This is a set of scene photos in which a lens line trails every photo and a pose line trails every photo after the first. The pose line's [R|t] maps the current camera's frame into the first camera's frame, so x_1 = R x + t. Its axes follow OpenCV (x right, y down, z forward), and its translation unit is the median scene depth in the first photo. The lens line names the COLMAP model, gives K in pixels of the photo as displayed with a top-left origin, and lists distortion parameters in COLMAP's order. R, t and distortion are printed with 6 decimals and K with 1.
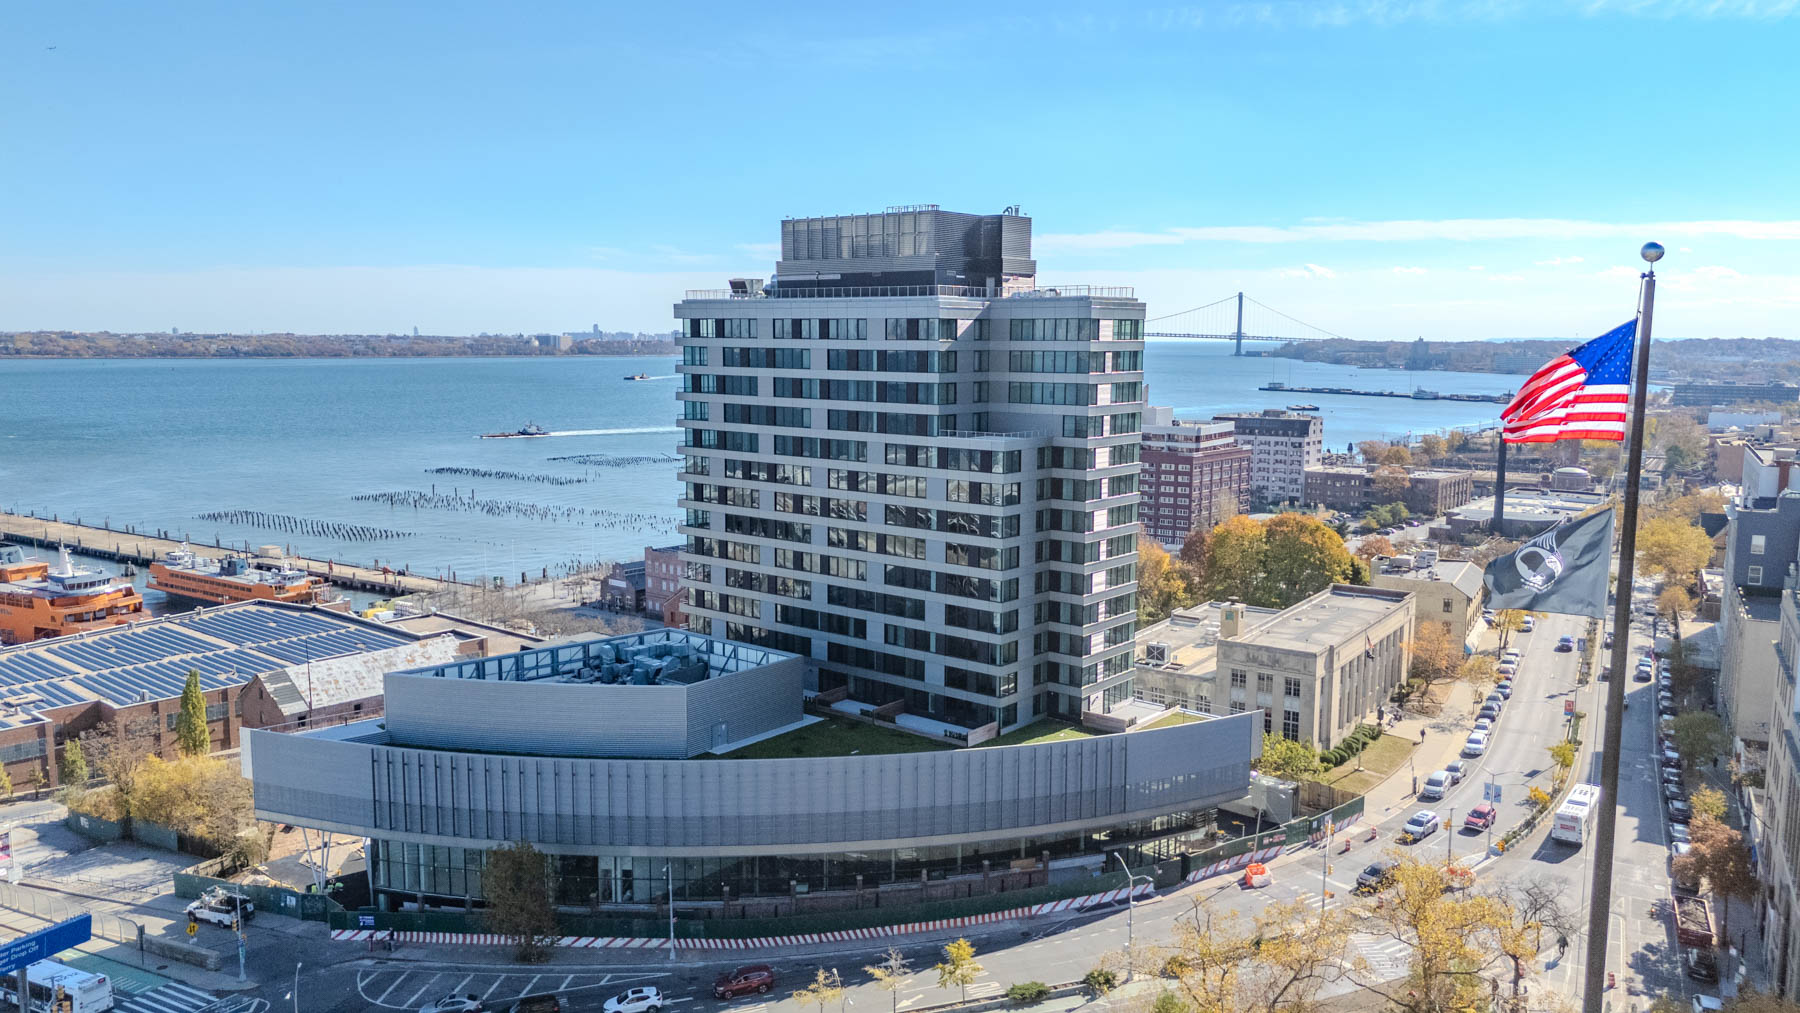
lens RADIAL K [[1327.3, 0, 895.7], [0, 1327.3, 504.6], [0, 0, 1]] dist [0.052754, -0.020917]
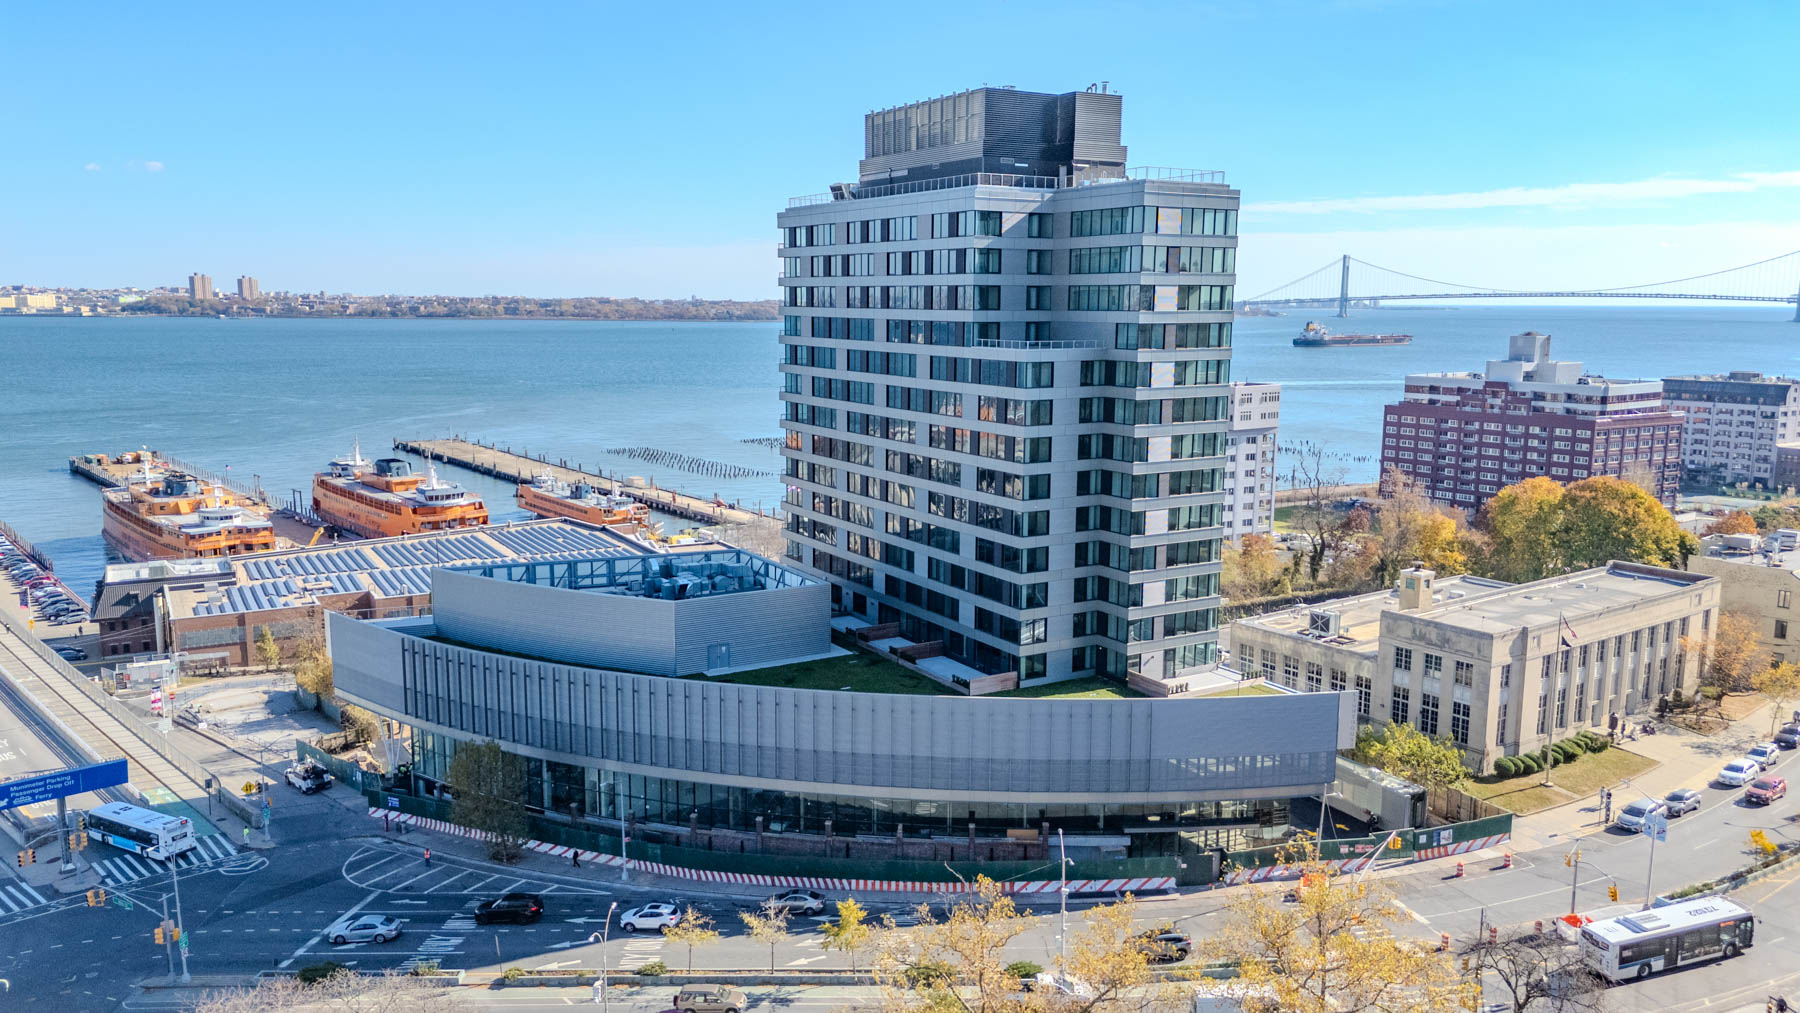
lens RADIAL K [[1327.3, 0, 899.5], [0, 1327.3, 513.6], [0, 0, 1]] dist [0.052754, -0.020917]
pose [[0.942636, 0.054303, -0.329375, 0.269533], [-0.044015, 0.998284, 0.038617, 0.026559], [0.330907, -0.021904, 0.943409, 0.139235]]
